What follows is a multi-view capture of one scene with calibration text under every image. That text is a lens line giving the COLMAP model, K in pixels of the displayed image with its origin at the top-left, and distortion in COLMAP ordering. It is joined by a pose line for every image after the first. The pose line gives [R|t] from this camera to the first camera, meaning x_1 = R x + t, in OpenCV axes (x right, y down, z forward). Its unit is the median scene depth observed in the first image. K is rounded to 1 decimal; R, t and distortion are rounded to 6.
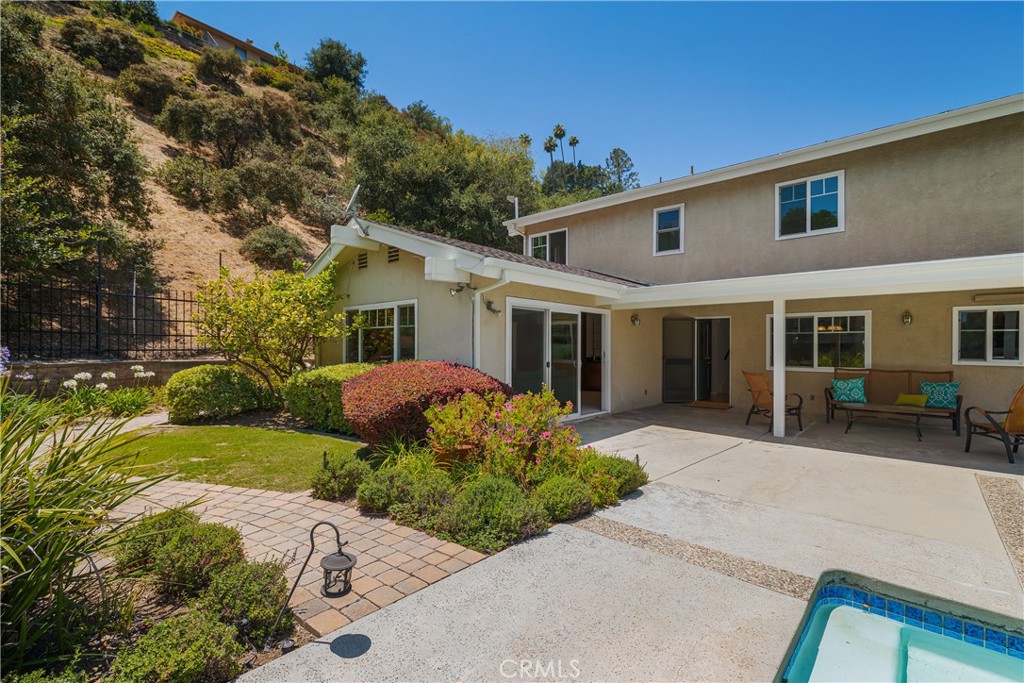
lens RADIAL K [[462.1, 0, 512.0], [0, 462.1, 341.5], [0, 0, 1]] dist [0.000832, -0.000047]
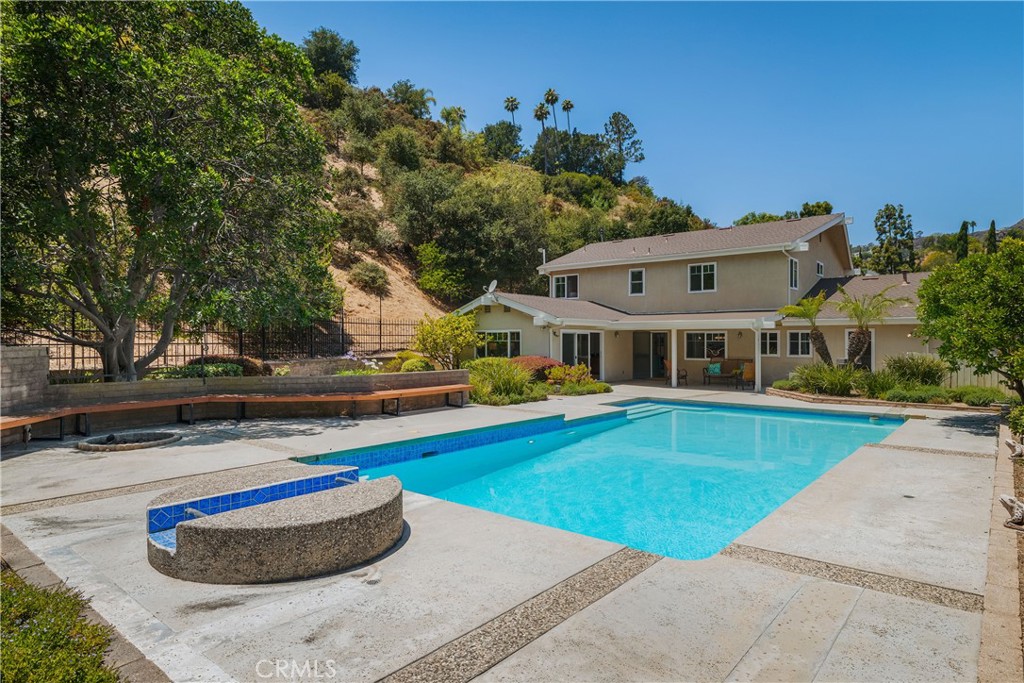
lens RADIAL K [[577.3, 0, 512.0], [0, 577.3, 341.5], [0, 0, 1]] dist [-0.000847, 0.000069]
pose [[0.999205, -0.005275, 0.039522, -0.174322], [0.004781, 0.999909, 0.012585, -0.032445], [-0.039585, -0.012386, 0.999139, -0.909869]]
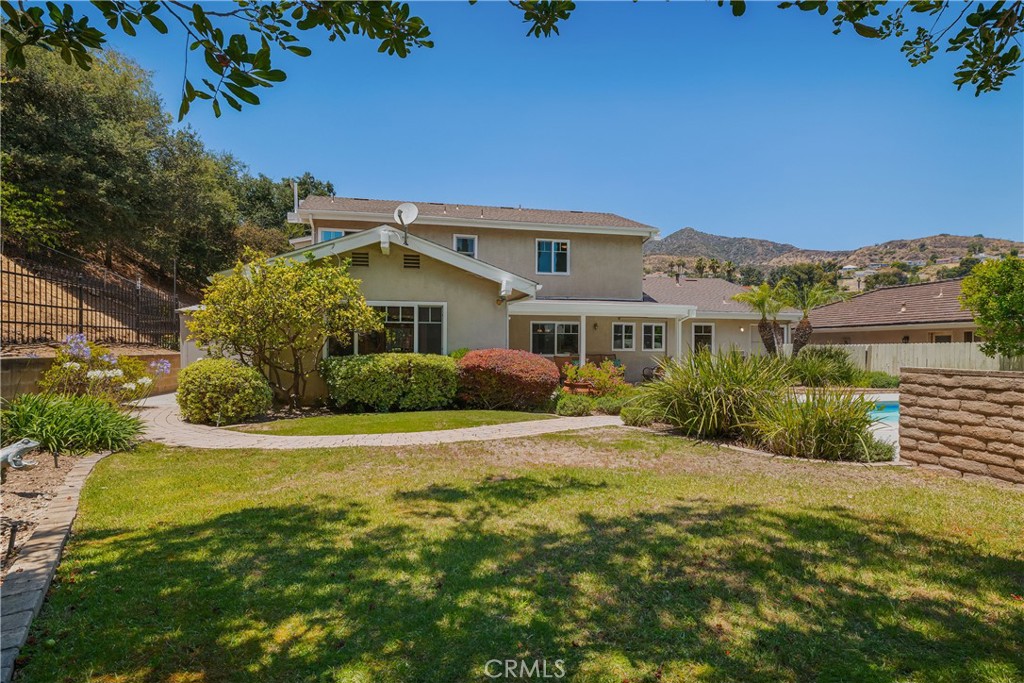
lens RADIAL K [[538.4, 0, 512.0], [0, 538.4, 341.5], [0, 0, 1]] dist [0.001155, 0.000239]
pose [[0.595638, 0.005844, 0.803232, -0.616204], [-0.013019, 0.999912, 0.002379, 0.005034], [-0.803147, -0.011874, 0.595662, -0.020071]]
